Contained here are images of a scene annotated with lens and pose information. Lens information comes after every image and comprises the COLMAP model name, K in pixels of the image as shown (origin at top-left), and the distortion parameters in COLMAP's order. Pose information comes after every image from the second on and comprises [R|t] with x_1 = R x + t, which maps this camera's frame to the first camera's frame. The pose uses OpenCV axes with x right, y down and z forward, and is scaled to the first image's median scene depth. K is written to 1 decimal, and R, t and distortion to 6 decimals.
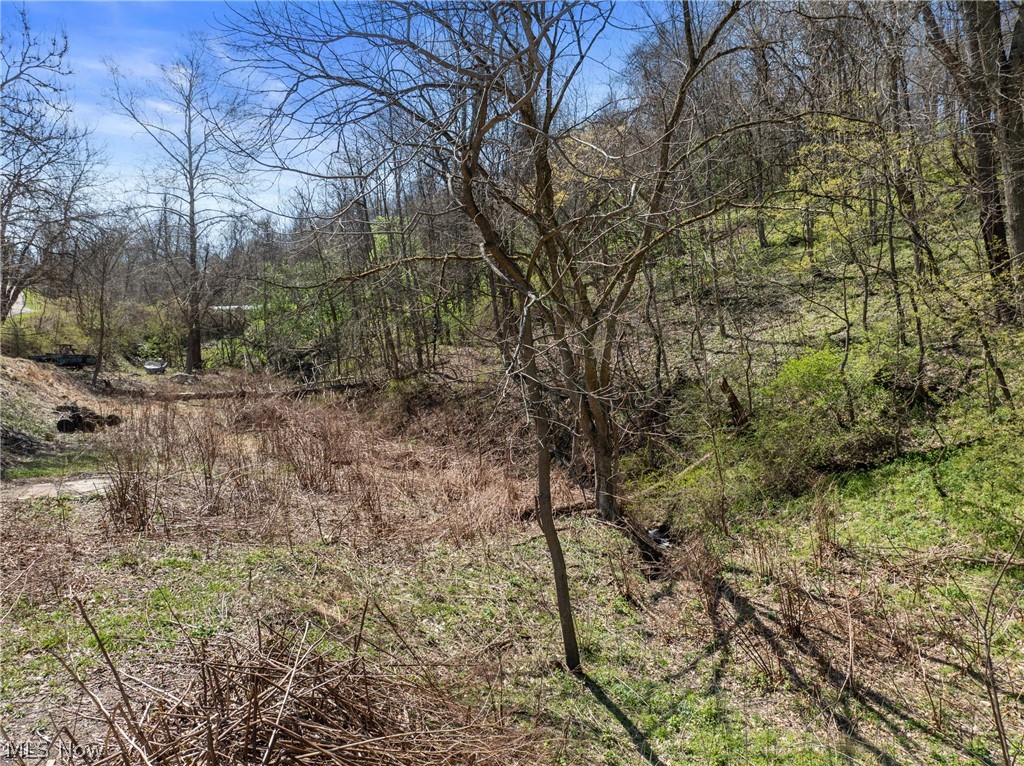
lens RADIAL K [[728.3, 0, 512.1], [0, 728.3, 384.8], [0, 0, 1]] dist [-0.034247, 0.006323]
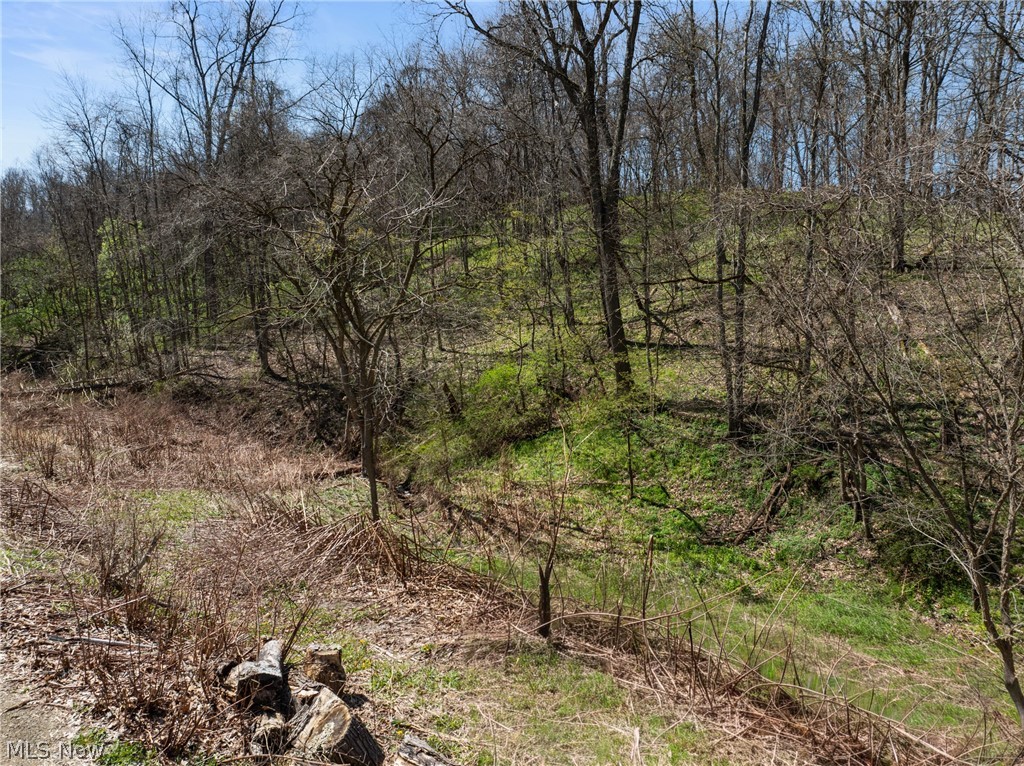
lens RADIAL K [[728.3, 0, 518.8], [0, 728.3, 380.1], [0, 0, 1]] dist [-0.034247, 0.006323]
pose [[0.916264, 0.003632, 0.400559, -0.254757], [-0.002645, 0.999992, -0.003015, -0.013038], [-0.400567, 0.001703, 0.916266, -0.649041]]
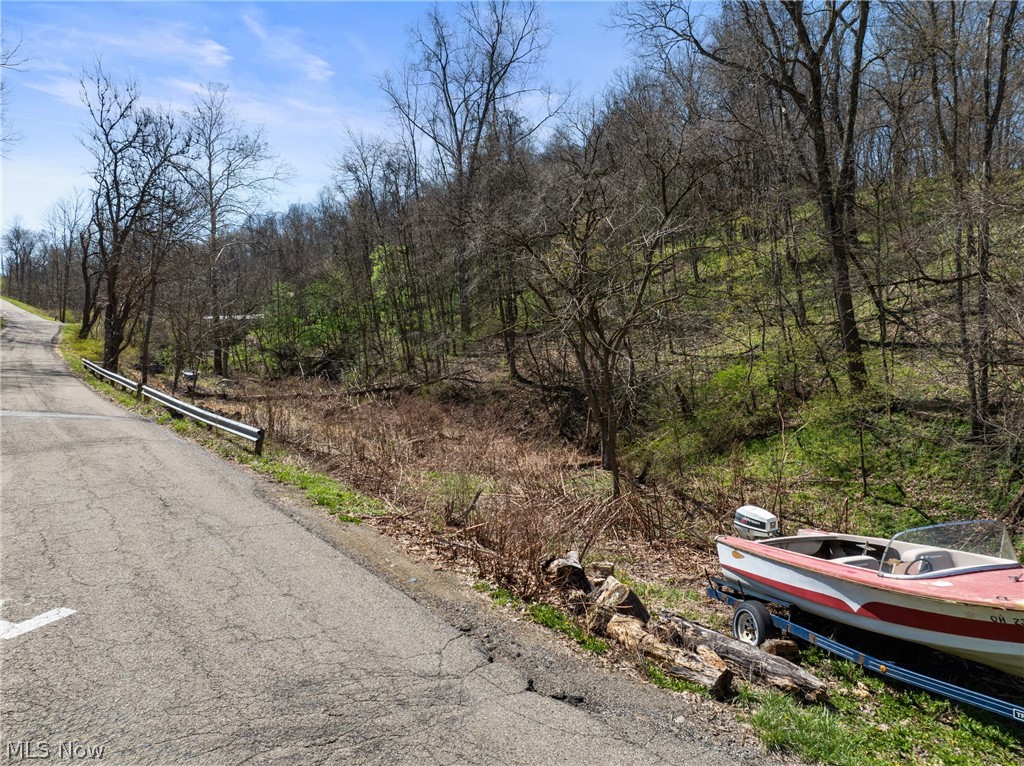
lens RADIAL K [[728.3, 0, 514.0], [0, 728.3, 380.6], [0, 0, 1]] dist [-0.034247, 0.006323]
pose [[0.995578, -0.005180, 0.093791, -0.325750], [0.005742, 0.999967, -0.005718, -0.011897], [-0.093759, 0.006232, 0.995575, -0.841377]]
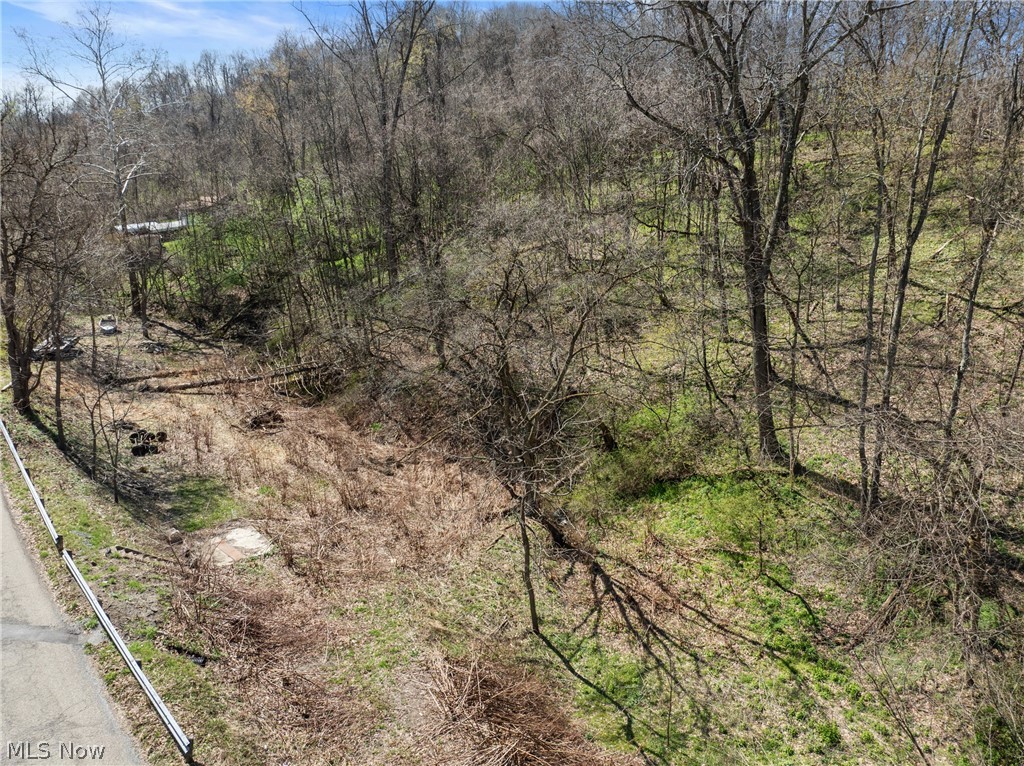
lens RADIAL K [[728.3, 0, 514.6], [0, 728.3, 380.4], [0, 0, 1]] dist [-0.034247, 0.006323]
pose [[0.984142, -0.038243, 0.173213, -0.271910], [0.001838, 0.978630, 0.205623, -0.670026], [-0.177375, -0.202044, 0.963180, -0.812430]]
